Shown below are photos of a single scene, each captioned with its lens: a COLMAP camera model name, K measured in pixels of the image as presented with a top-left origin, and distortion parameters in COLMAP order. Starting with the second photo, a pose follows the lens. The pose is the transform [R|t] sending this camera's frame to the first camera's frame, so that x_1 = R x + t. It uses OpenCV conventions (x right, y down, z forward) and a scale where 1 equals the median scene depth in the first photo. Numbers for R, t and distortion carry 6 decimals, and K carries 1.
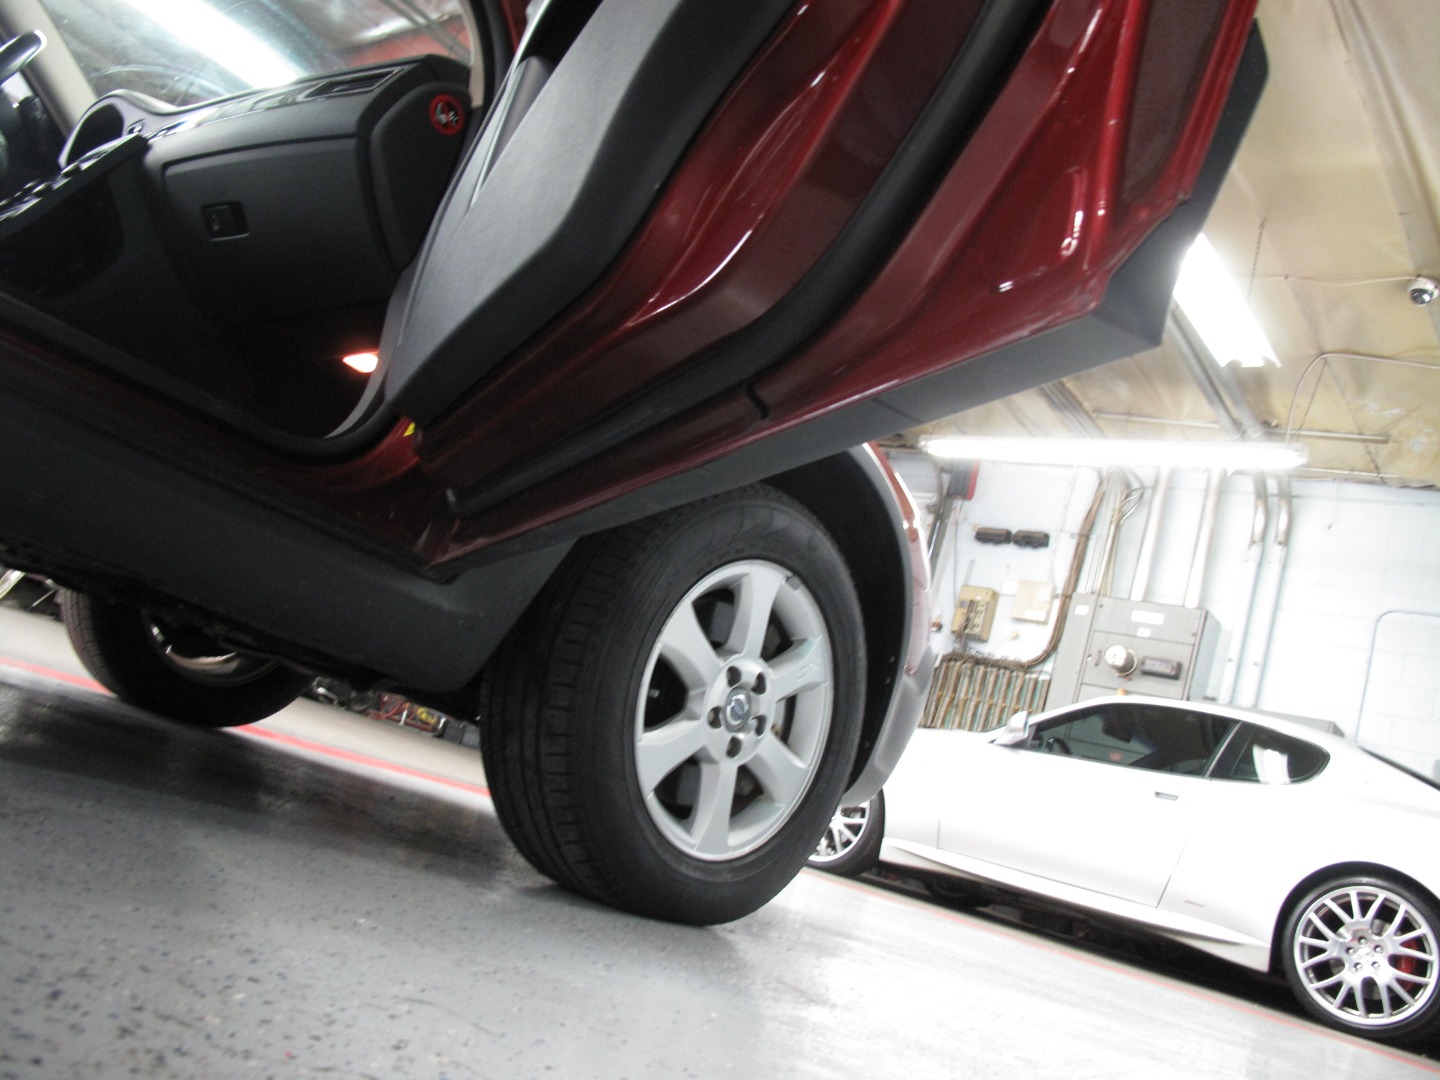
lens RADIAL K [[1210.8, 0, 724.5], [0, 1210.8, 539.8], [0, 0, 1]] dist [-0.134259, 0.091416]
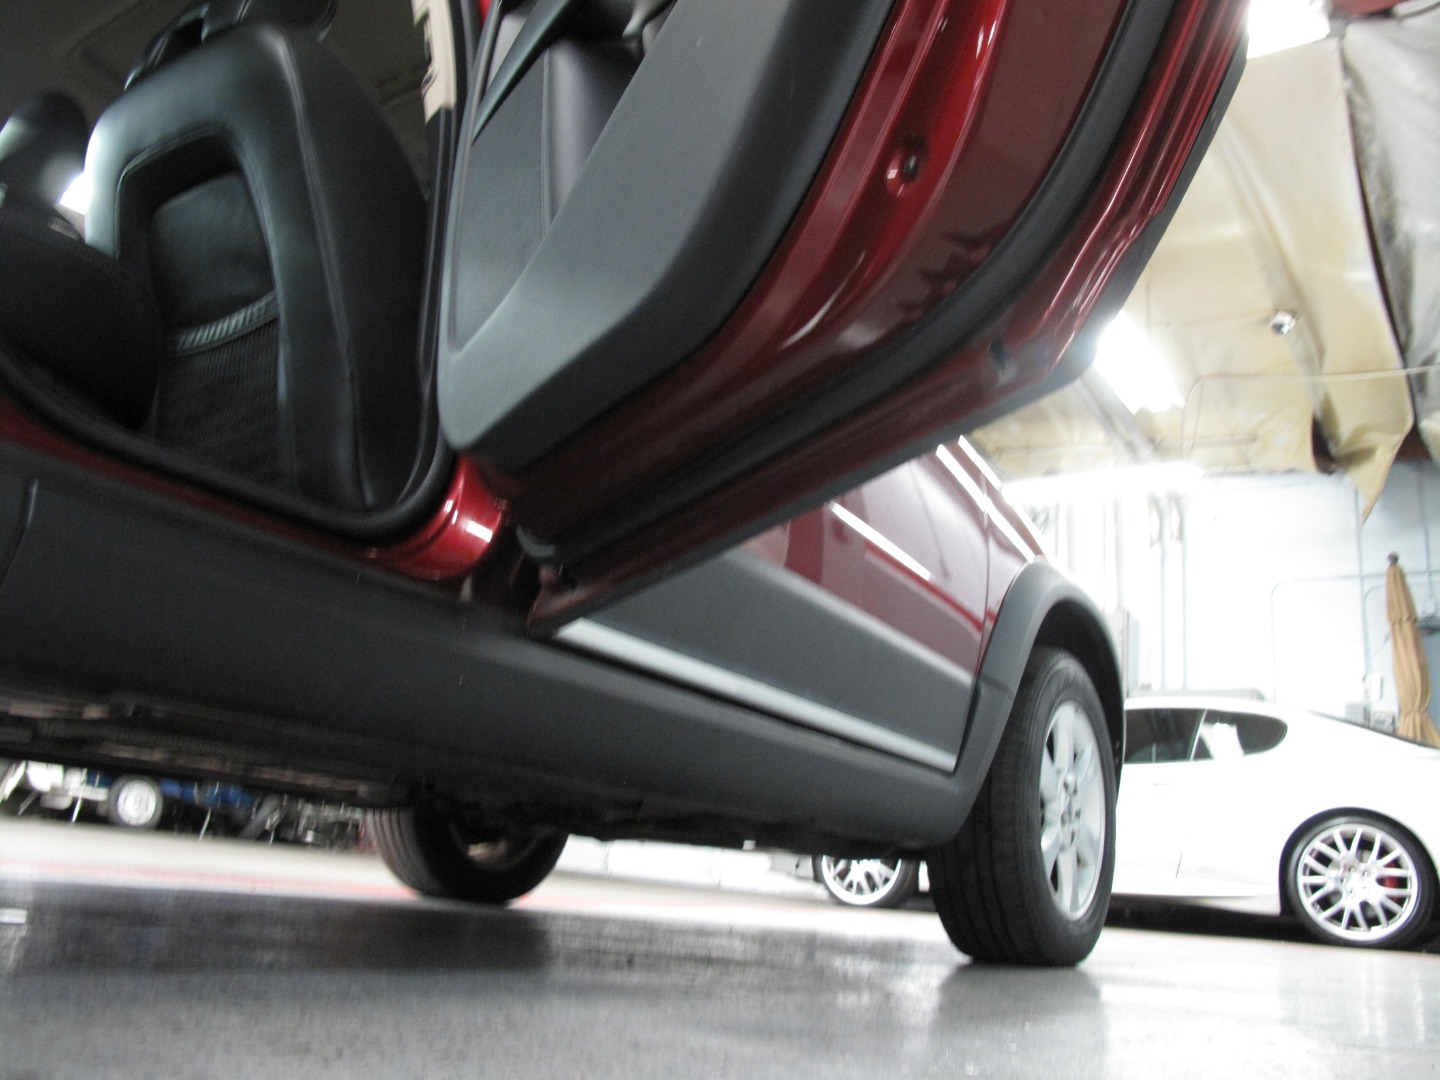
lens RADIAL K [[1210.8, 0, 724.9], [0, 1210.8, 533.2], [0, 0, 1]] dist [-0.134259, 0.091416]
pose [[0.974938, -0.172535, 0.140457, -0.137396], [0.178617, 0.983404, -0.031814, -0.054271], [-0.132637, 0.056105, 0.989576, -0.091459]]
